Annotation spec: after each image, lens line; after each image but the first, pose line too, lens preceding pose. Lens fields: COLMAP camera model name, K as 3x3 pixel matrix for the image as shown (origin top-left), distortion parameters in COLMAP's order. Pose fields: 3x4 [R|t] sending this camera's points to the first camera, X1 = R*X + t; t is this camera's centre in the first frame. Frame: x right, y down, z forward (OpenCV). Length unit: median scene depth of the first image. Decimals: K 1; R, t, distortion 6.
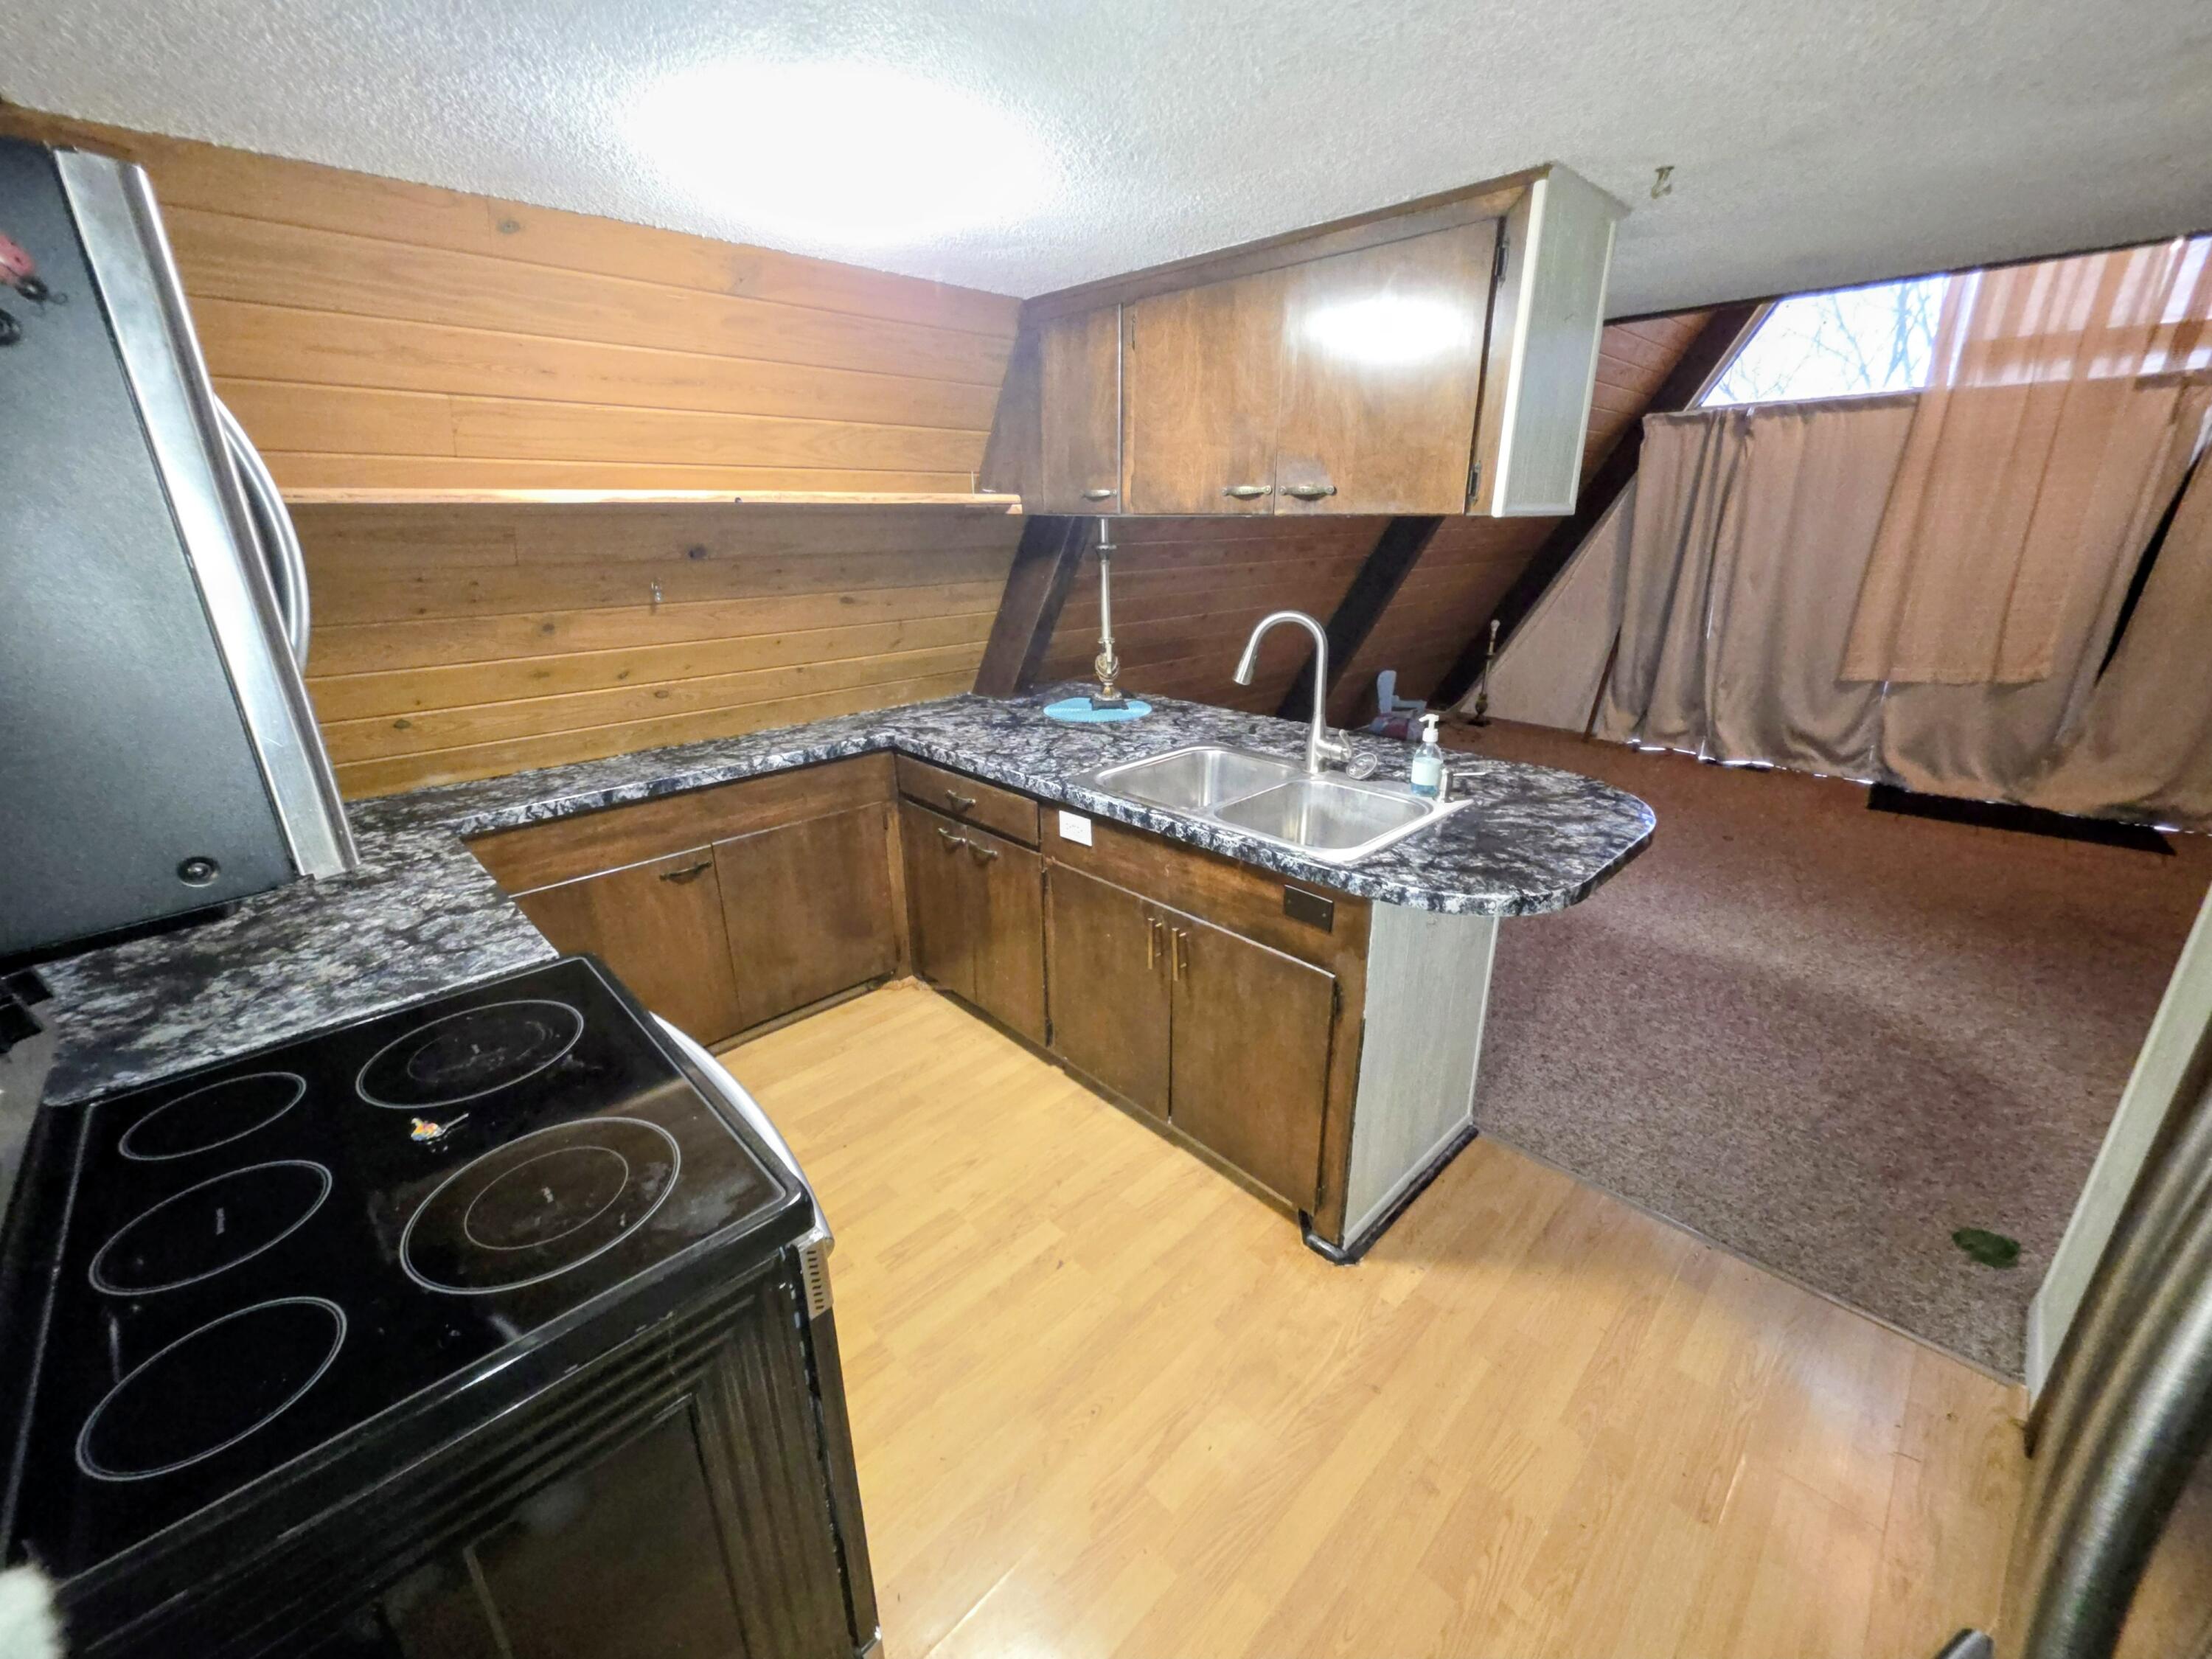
lens RADIAL K [[879.1, 0, 1112.2], [0, 879.1, 817.4], [0, 0, 1]] dist [-0.001050, -0.000383]
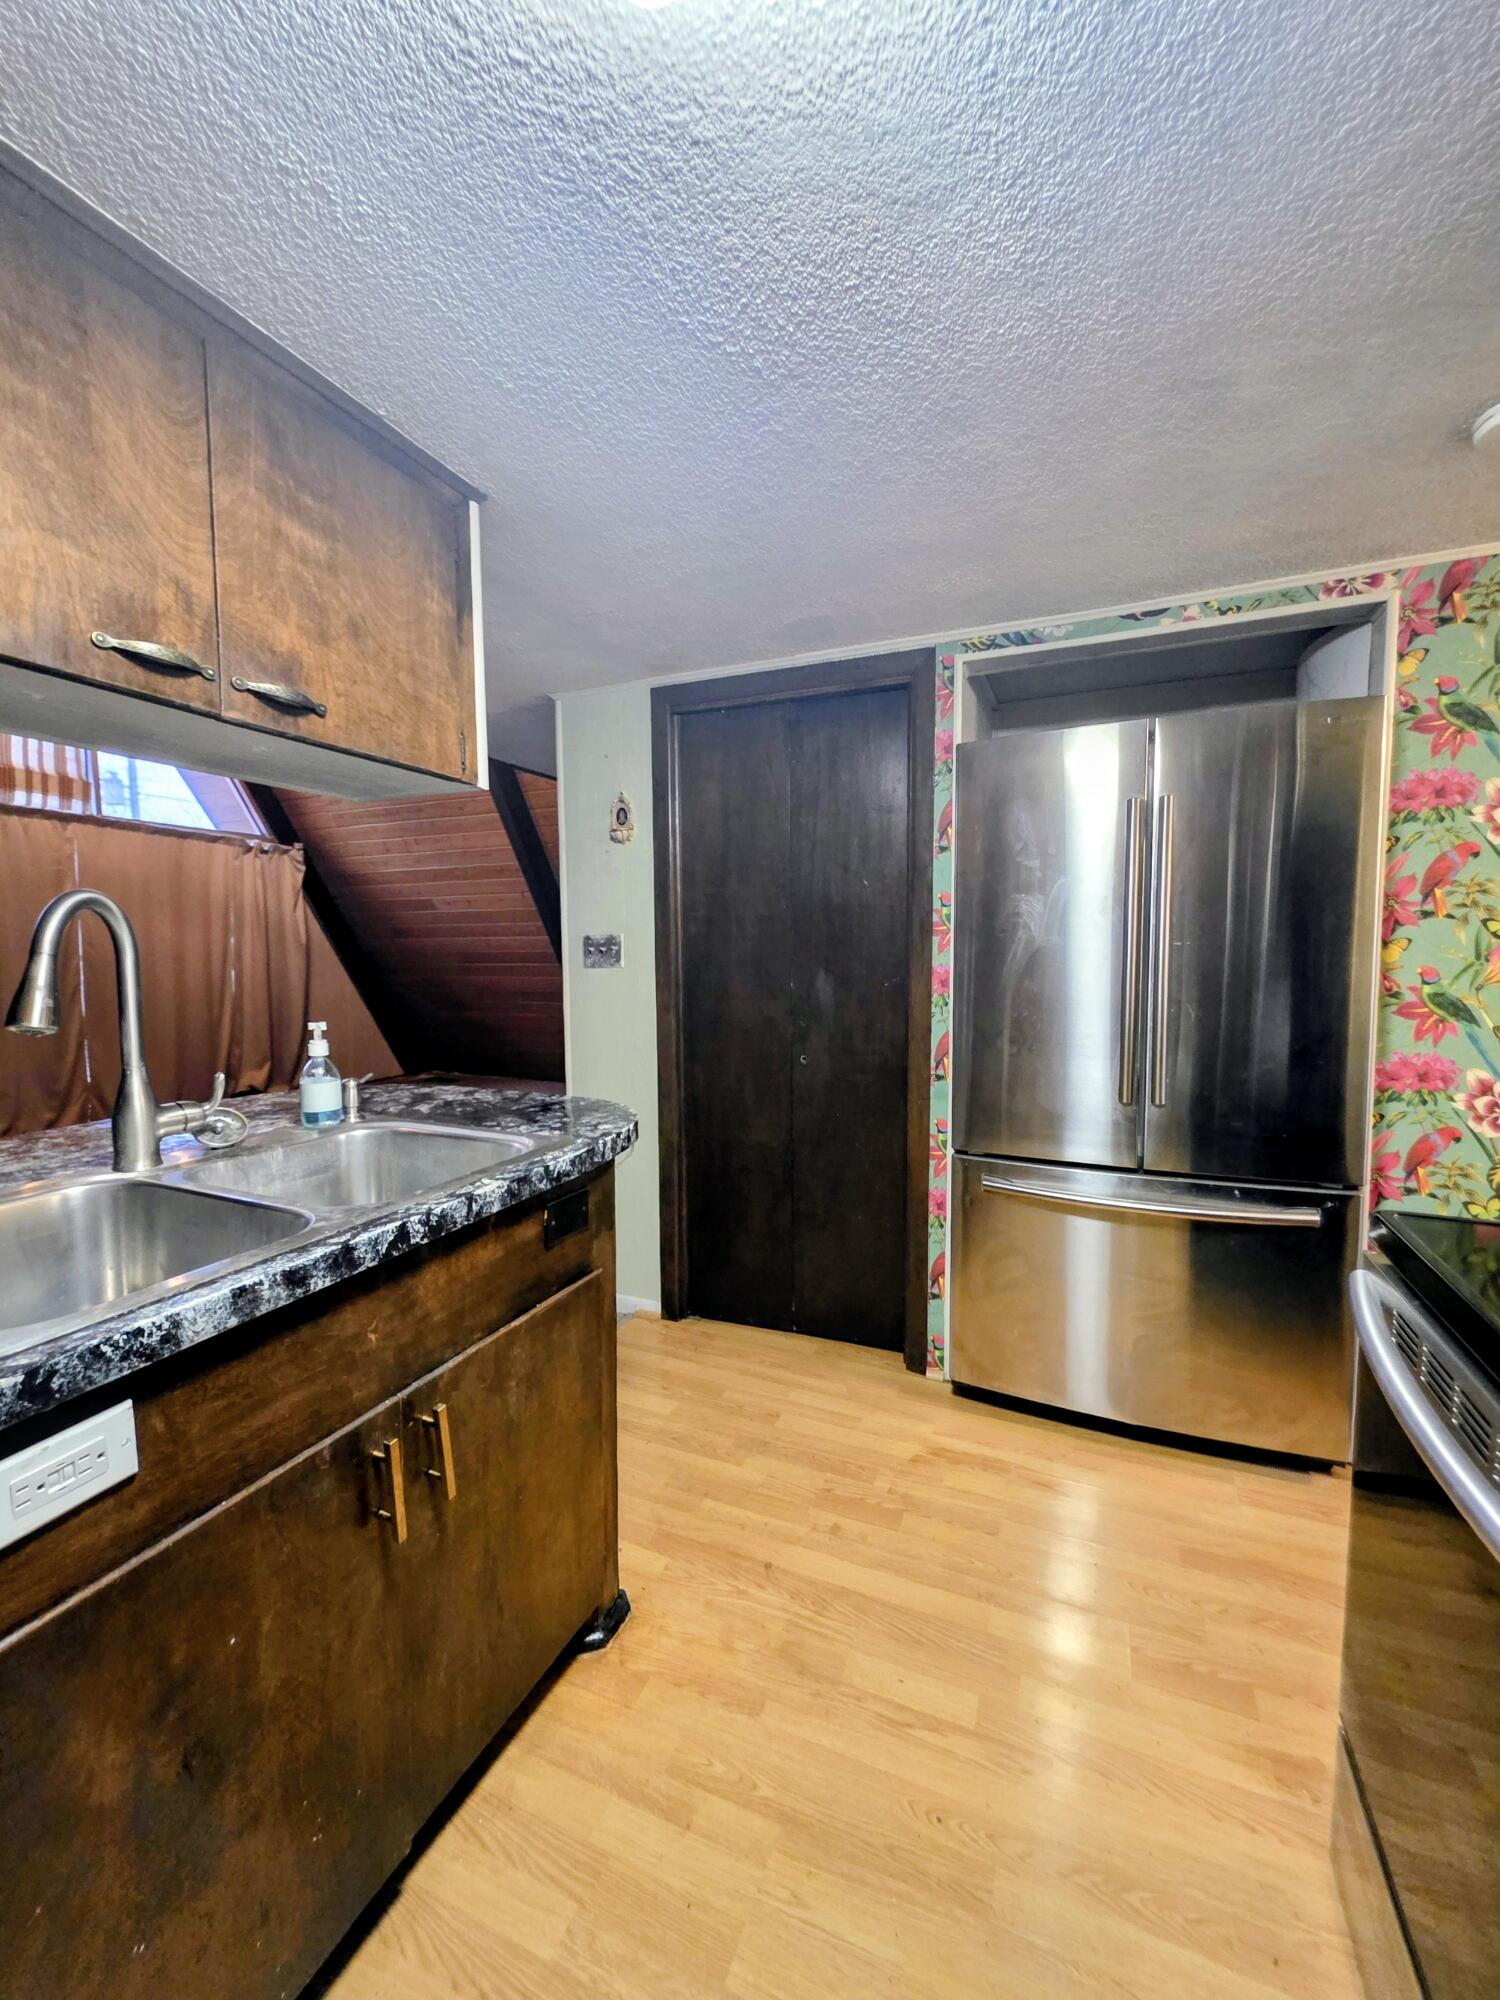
lens RADIAL K [[794.8, 0, 760.9], [0, 794.8, 1013.1], [0, 0, 1]] dist [-0.001050, -0.000383]
pose [[-0.380673, -0.063182, 0.922549, -0.455776], [0.312426, 0.930207, 0.192624, -0.139482], [-0.870332, 0.361555, -0.334365, 0.900302]]
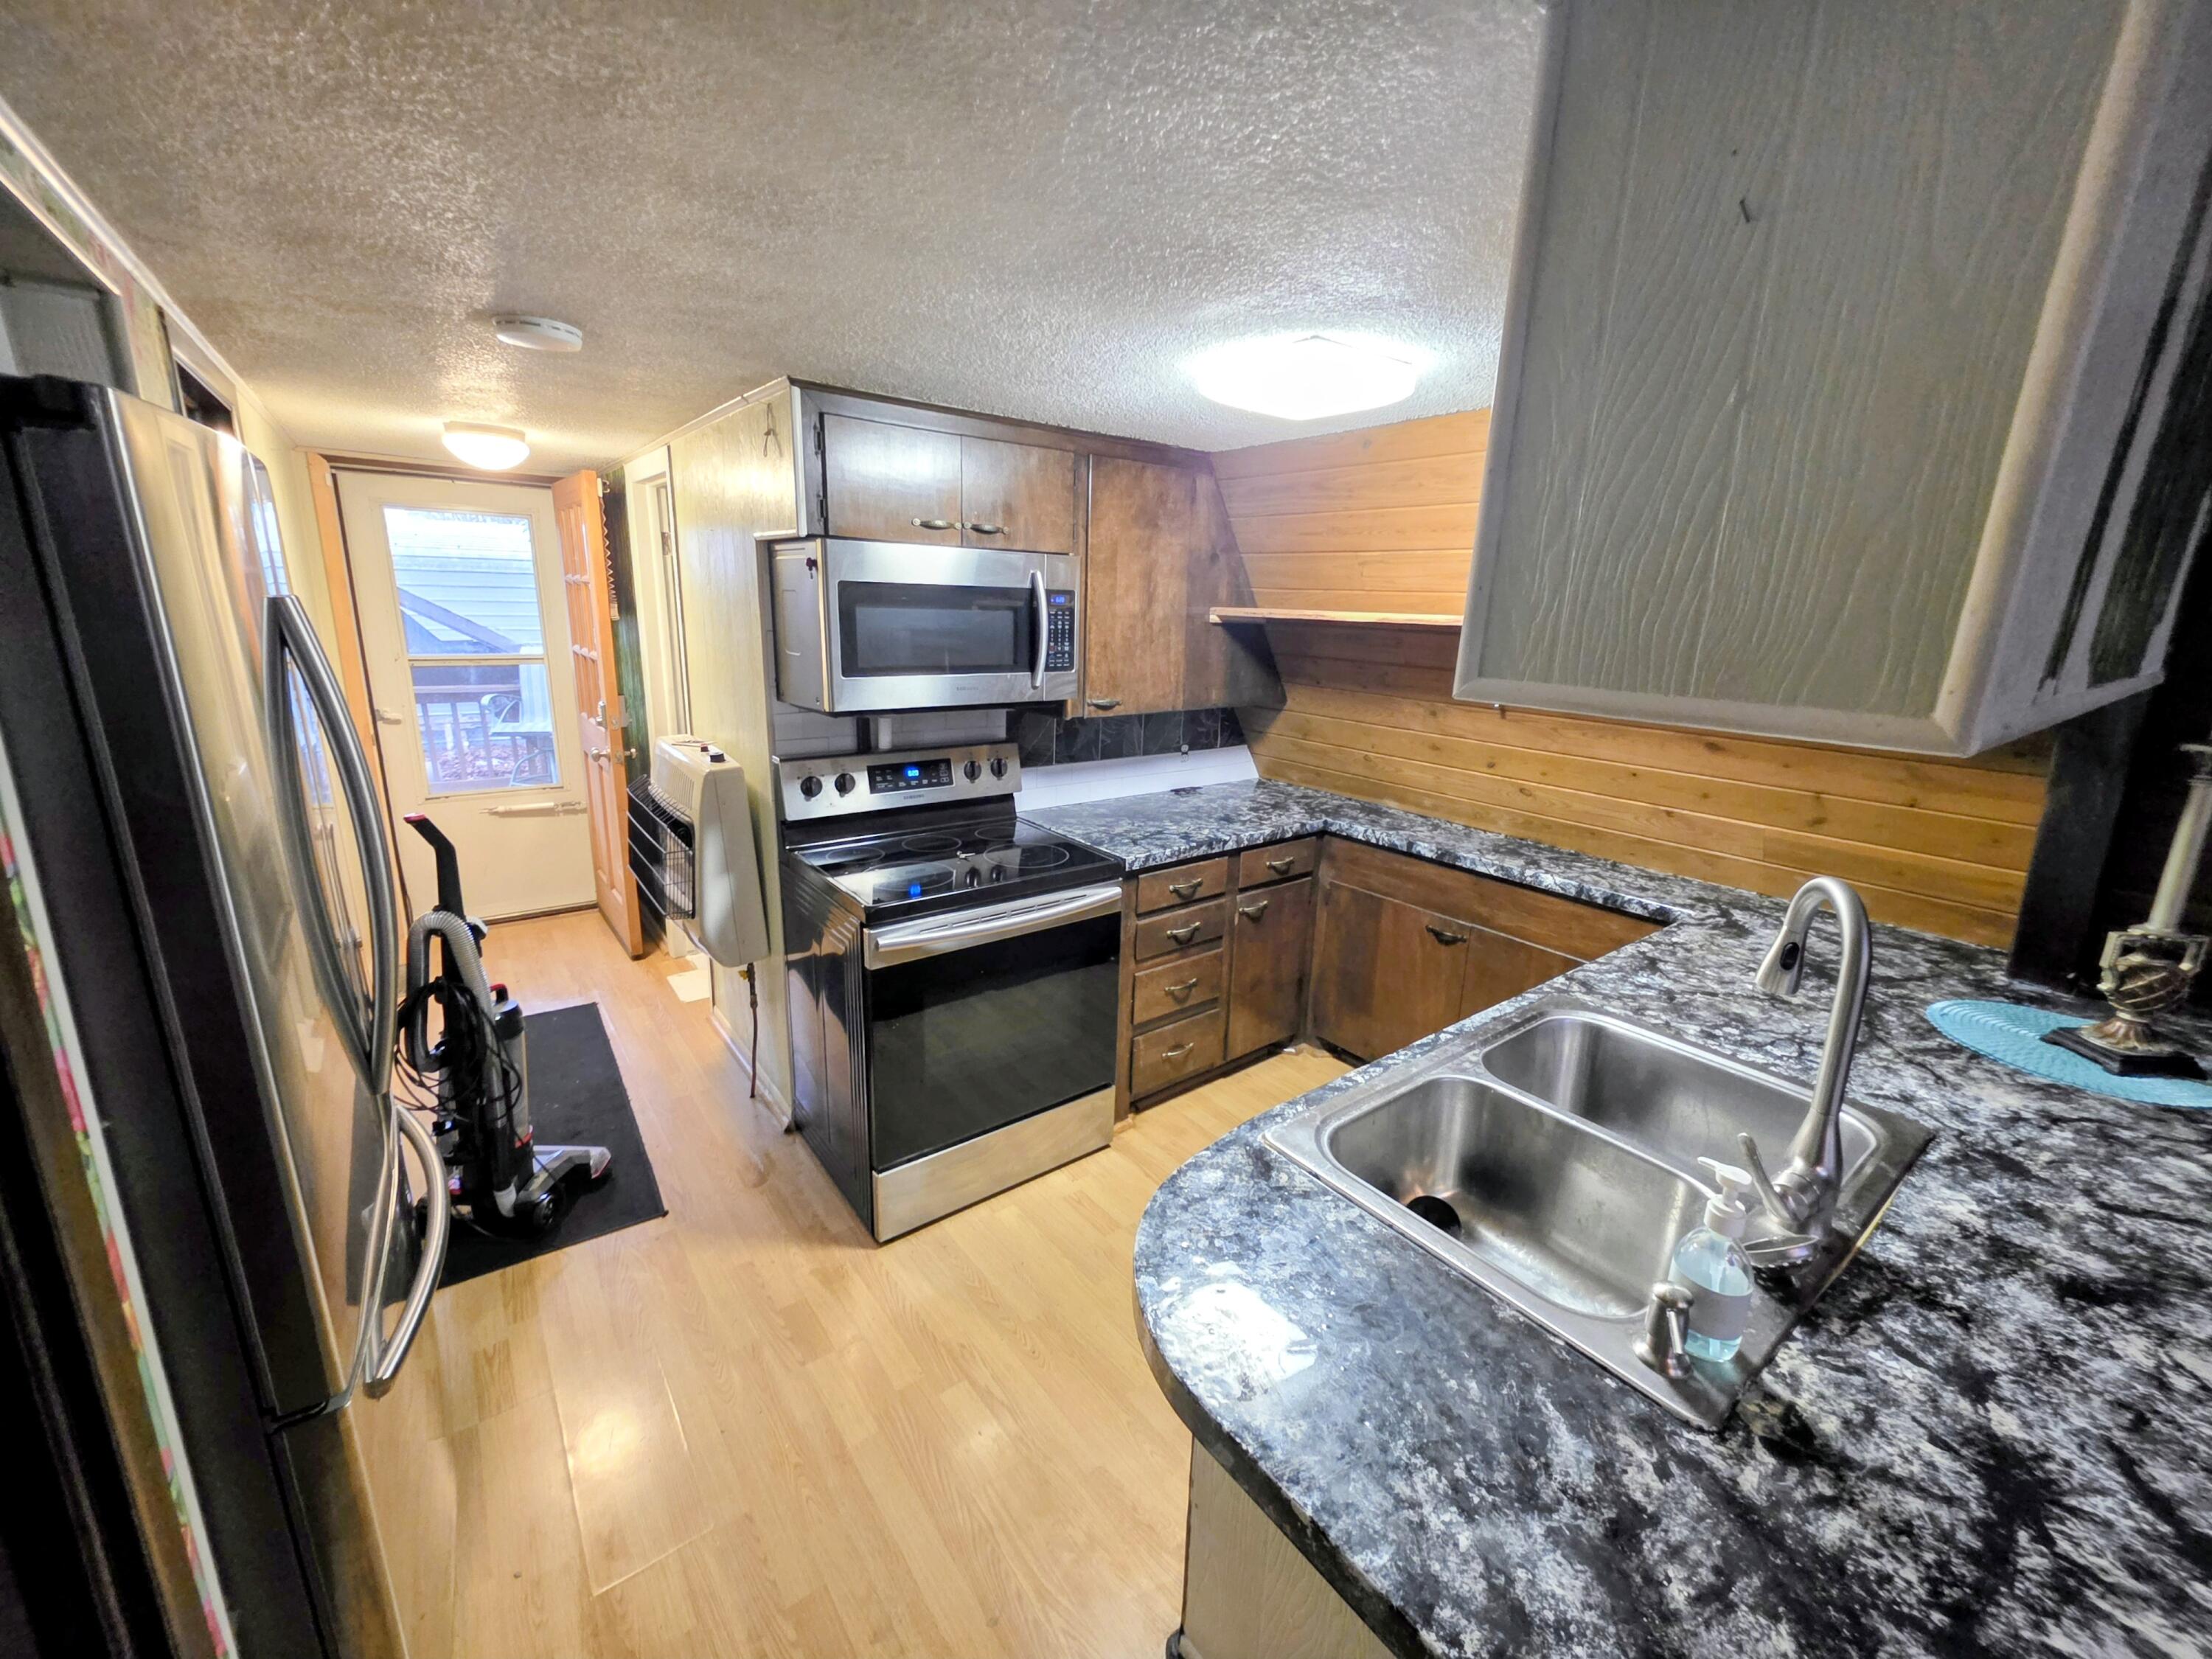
lens RADIAL K [[879.1, 0, 1106.1], [0, 879.1, 817.0], [0, 0, 1]] dist [-0.001050, -0.000383]
pose [[-0.123156, 0.240289, -0.962857, 0.758299], [-0.353399, 0.896019, 0.268811, -0.271969], [0.927330, 0.373378, -0.025432, 0.676778]]
